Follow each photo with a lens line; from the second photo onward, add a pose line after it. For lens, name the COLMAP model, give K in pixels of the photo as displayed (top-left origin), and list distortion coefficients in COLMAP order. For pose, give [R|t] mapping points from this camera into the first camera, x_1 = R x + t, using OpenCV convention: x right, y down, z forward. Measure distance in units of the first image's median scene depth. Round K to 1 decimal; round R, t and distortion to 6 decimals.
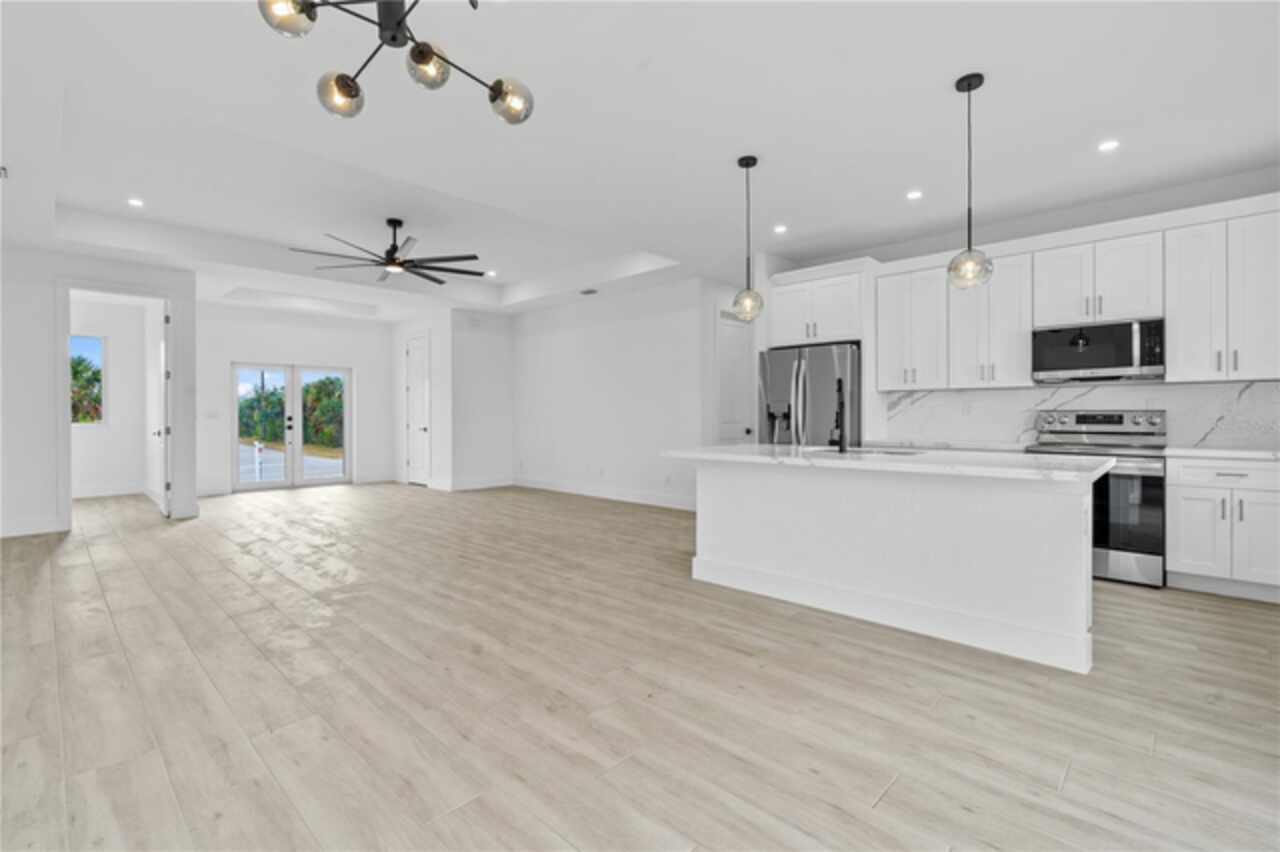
lens RADIAL K [[591.6, 0, 640.0], [0, 591.6, 426.0], [0, 0, 1]] dist [0.000063, 0.000050]
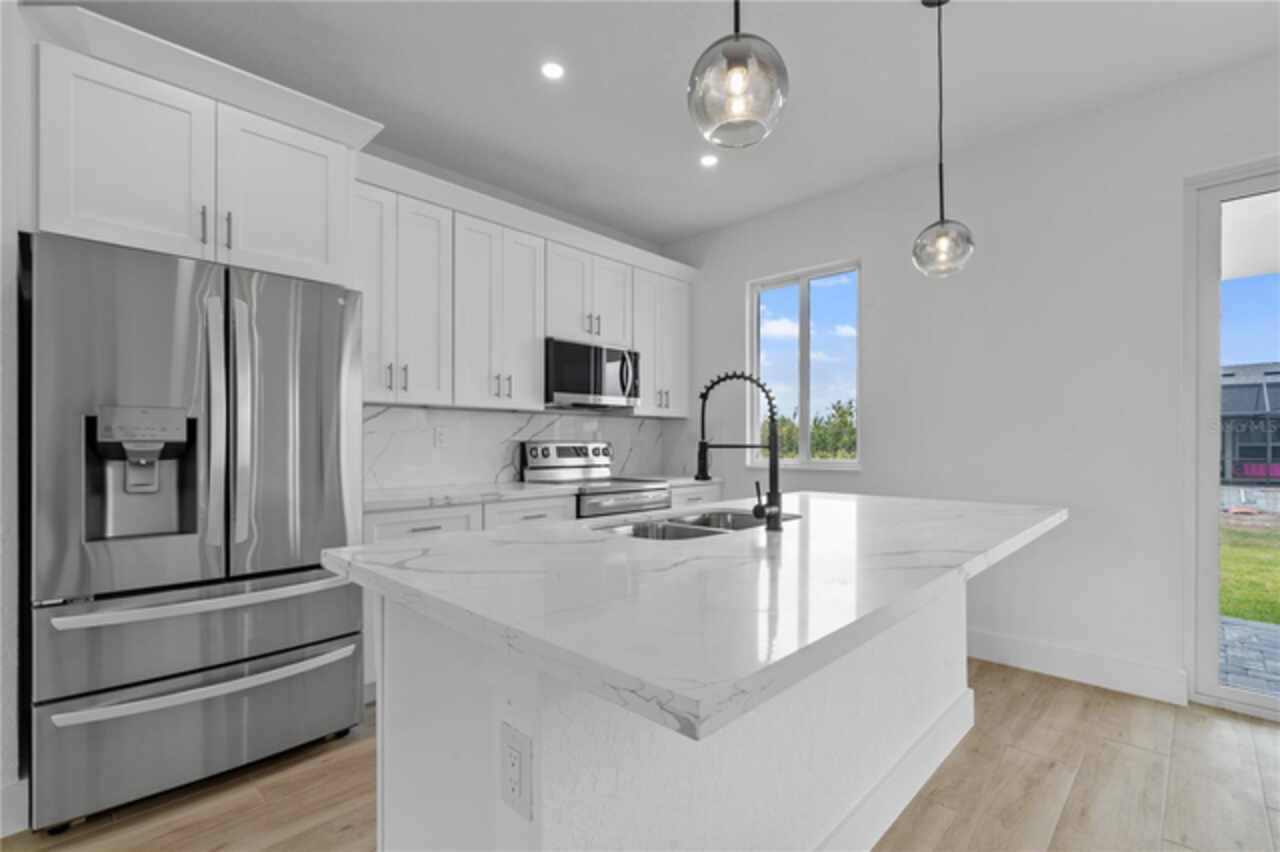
lens RADIAL K [[573.5, 0, 636.6], [0, 573.5, 444.8], [0, 0, 1]] dist [-0.000111, 0.000134]
pose [[0.007948, -0.000346, 0.999968, -0.094495], [0.018745, 0.999824, 0.000197, -0.019598], [-0.999793, 0.018742, 0.007953, 0.864880]]
